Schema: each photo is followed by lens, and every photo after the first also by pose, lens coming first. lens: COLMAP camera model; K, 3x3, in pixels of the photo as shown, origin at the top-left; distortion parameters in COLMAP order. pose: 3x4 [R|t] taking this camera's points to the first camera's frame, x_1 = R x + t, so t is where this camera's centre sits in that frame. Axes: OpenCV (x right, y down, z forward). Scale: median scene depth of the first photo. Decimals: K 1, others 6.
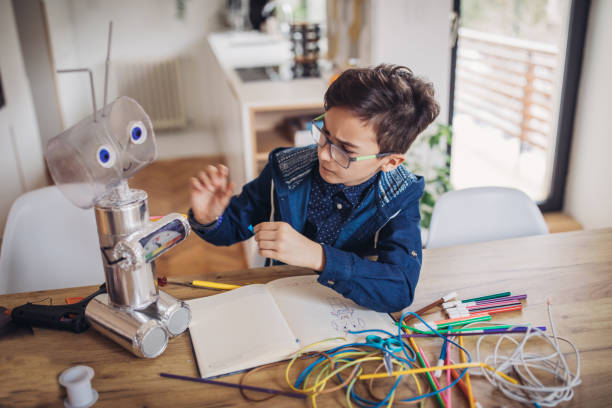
lens RADIAL K [[586.2, 0, 308.2], [0, 586.2, 203.7], [0, 0, 1]] dist [0.004052, -0.005714]
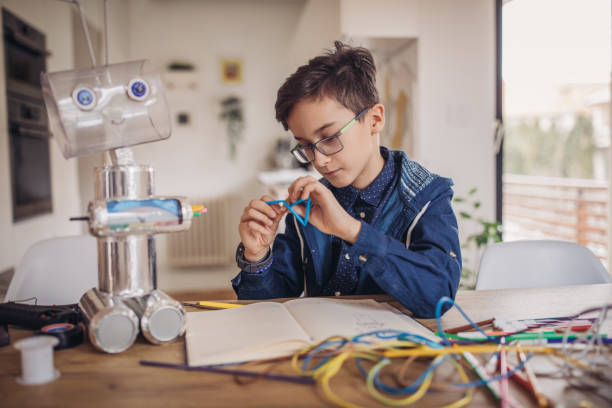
lens RADIAL K [[586.2, 0, 308.2], [0, 586.2, 203.7], [0, 0, 1]] dist [0.004052, -0.005714]
pose [[0.996322, 0.016182, -0.084141, 0.033623], [-0.039366, 0.958676, -0.281763, 0.228364], [0.076105, 0.284039, 0.955788, 0.136607]]
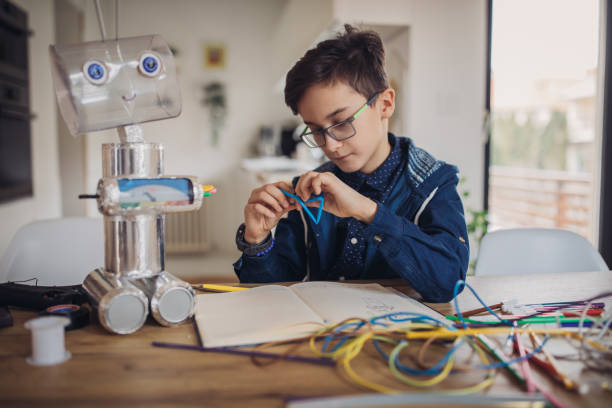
lens RADIAL K [[586.2, 0, 308.2], [0, 586.2, 203.7], [0, 0, 1]] dist [0.004052, -0.005714]
pose [[0.998496, 0.032326, -0.044275, -0.009341], [-0.042983, 0.962923, -0.266329, 0.236806], [0.034024, 0.267831, 0.962865, 0.144990]]
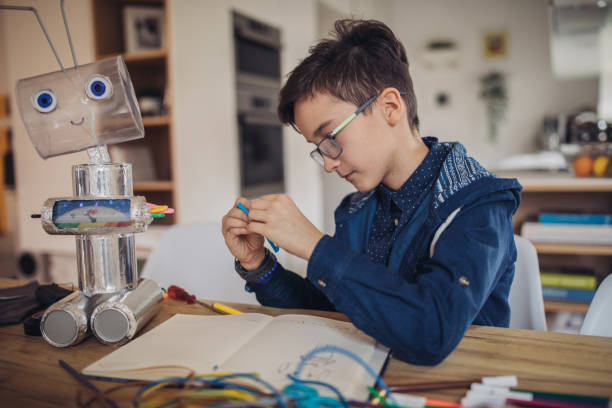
lens RADIAL K [[586.2, 0, 308.2], [0, 586.2, 203.7], [0, 0, 1]] dist [0.004052, -0.005714]
pose [[0.825969, 0.059065, -0.560613, 0.370253], [-0.195533, 0.962772, -0.186649, 0.123974], [0.528717, 0.263784, 0.806769, 0.350687]]
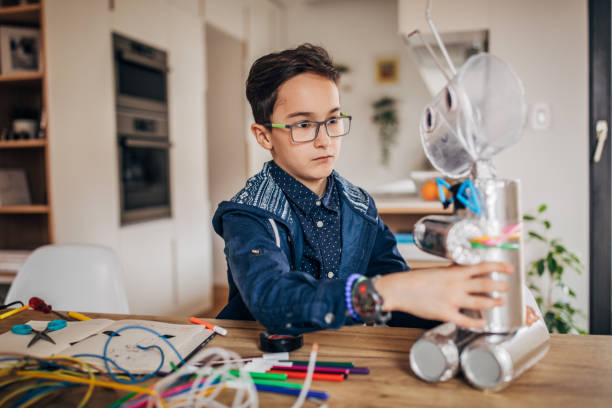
lens RADIAL K [[620.0, 0, 306.3], [0, 620.0, 222.2], [0, 0, 1]] dist [-0.012049, -0.014159]
pose [[0.898998, 0.048475, -0.435262, 0.561060], [-0.159360, 0.961932, -0.222015, 0.150278], [0.407931, 0.268954, 0.872500, 0.246595]]
